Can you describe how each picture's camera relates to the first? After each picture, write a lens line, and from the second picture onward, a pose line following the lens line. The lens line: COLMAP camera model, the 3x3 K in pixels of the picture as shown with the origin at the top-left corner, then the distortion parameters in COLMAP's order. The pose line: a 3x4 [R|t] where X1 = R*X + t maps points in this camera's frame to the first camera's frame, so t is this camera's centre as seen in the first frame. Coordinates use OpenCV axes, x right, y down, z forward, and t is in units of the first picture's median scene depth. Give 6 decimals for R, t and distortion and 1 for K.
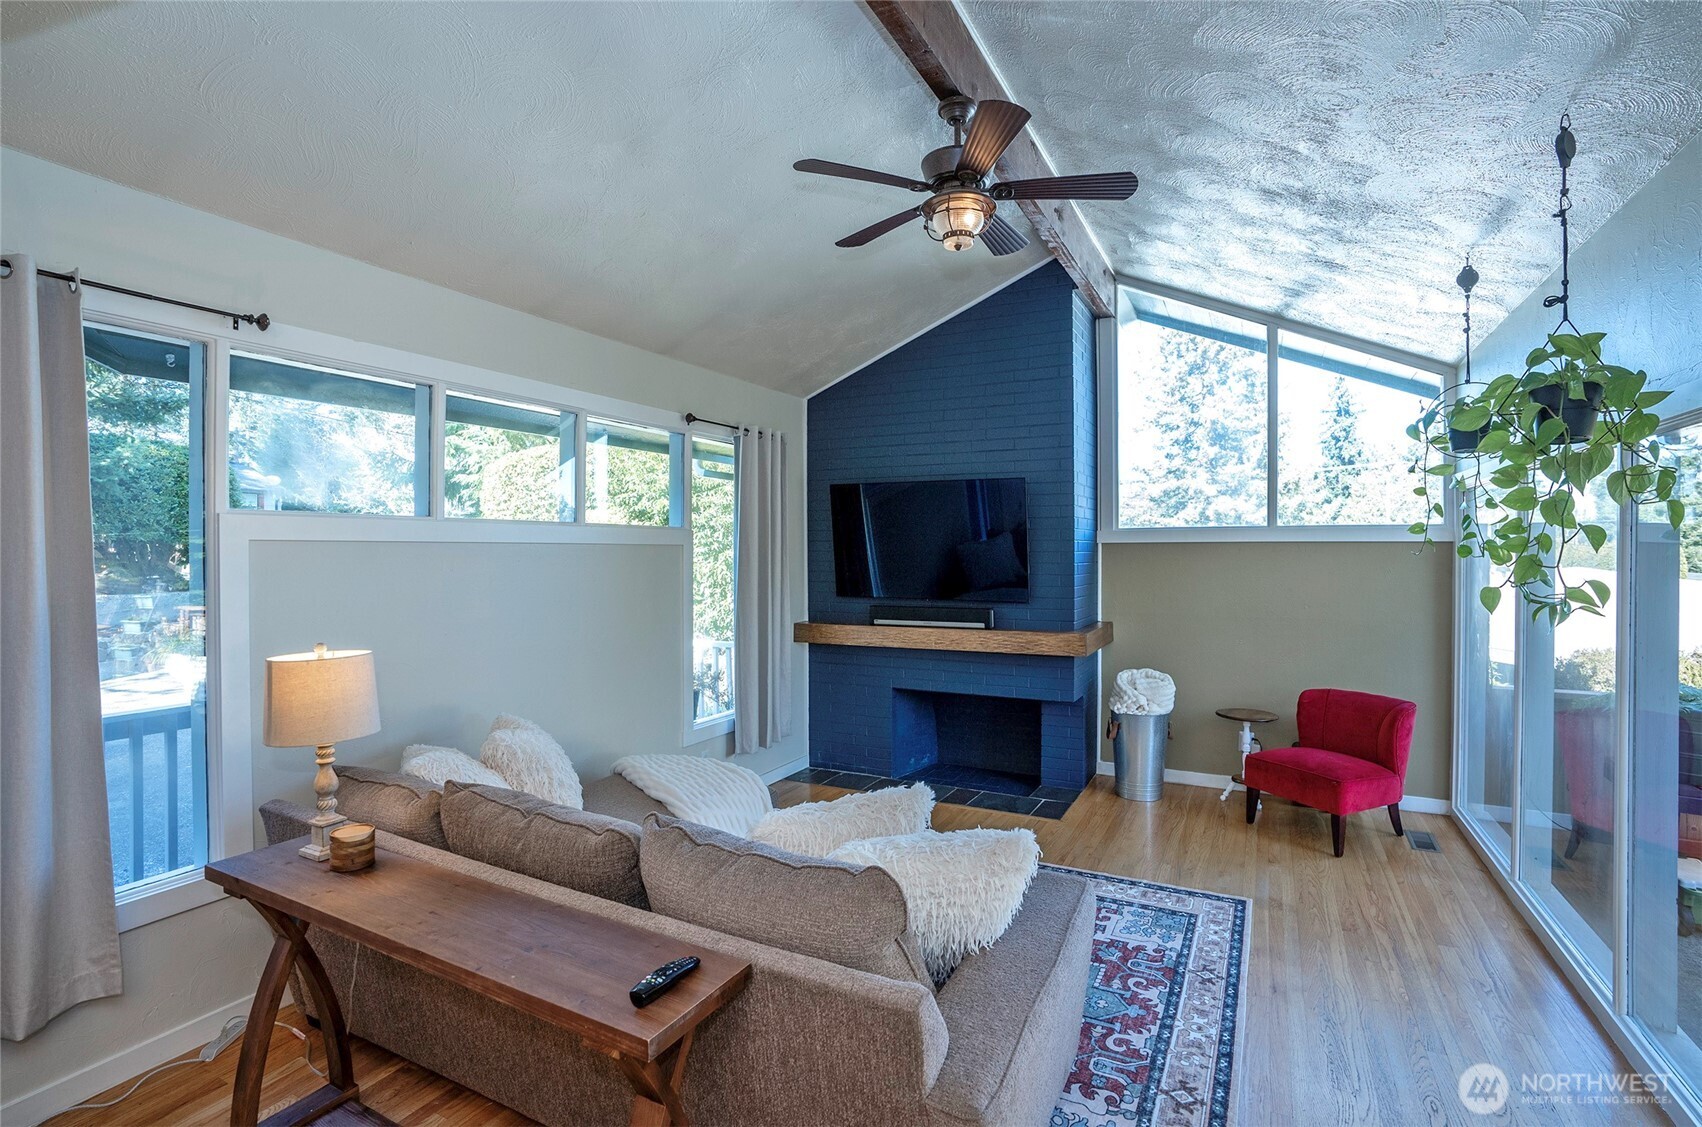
lens RADIAL K [[798.9, 0, 854.4], [0, 798.9, 552.6], [0, 0, 1]] dist [-0.069125, 0.035096]
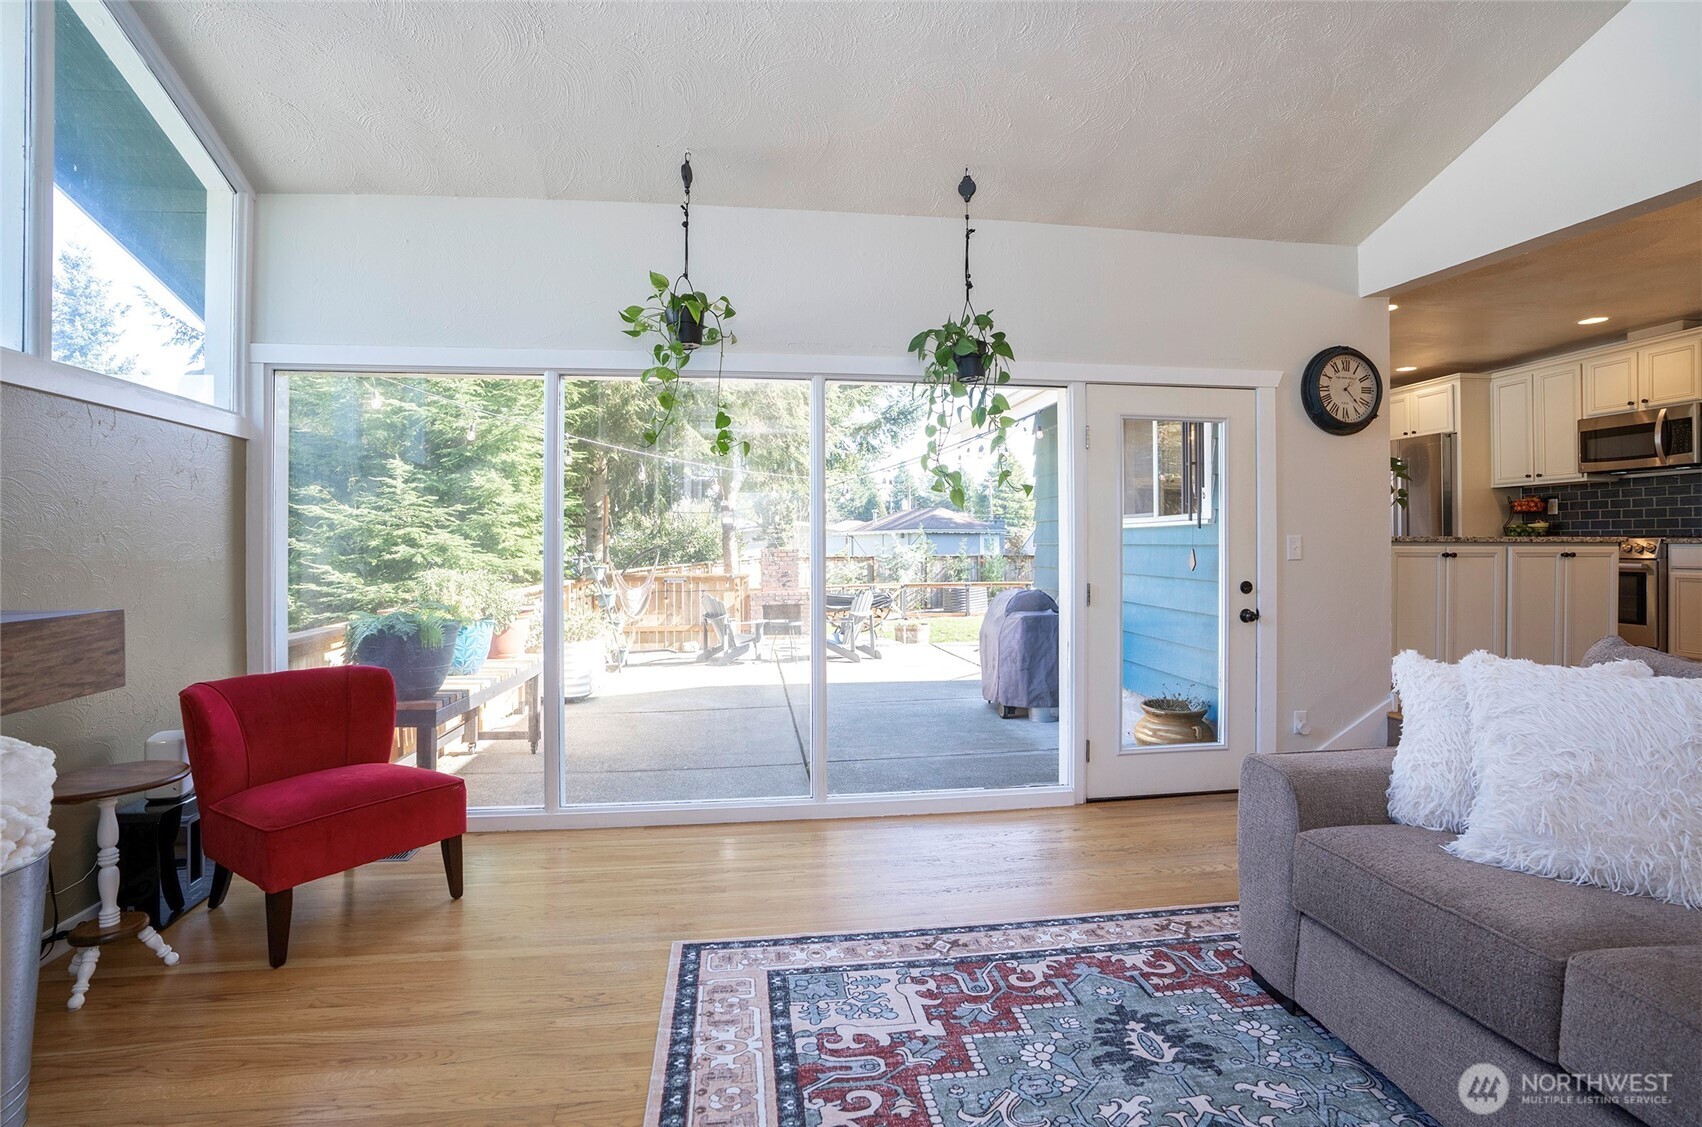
lens RADIAL K [[808.0, 0, 846.7], [0, 808.0, 541.6], [0, 0, 1]] dist [-0.069271, 0.028696]
pose [[-0.582590, 0.004905, 0.812751, -0.098491], [0.002881, 0.999988, -0.003970, 0.081266], [-0.812761, 0.000029, -0.582597, 0.975013]]
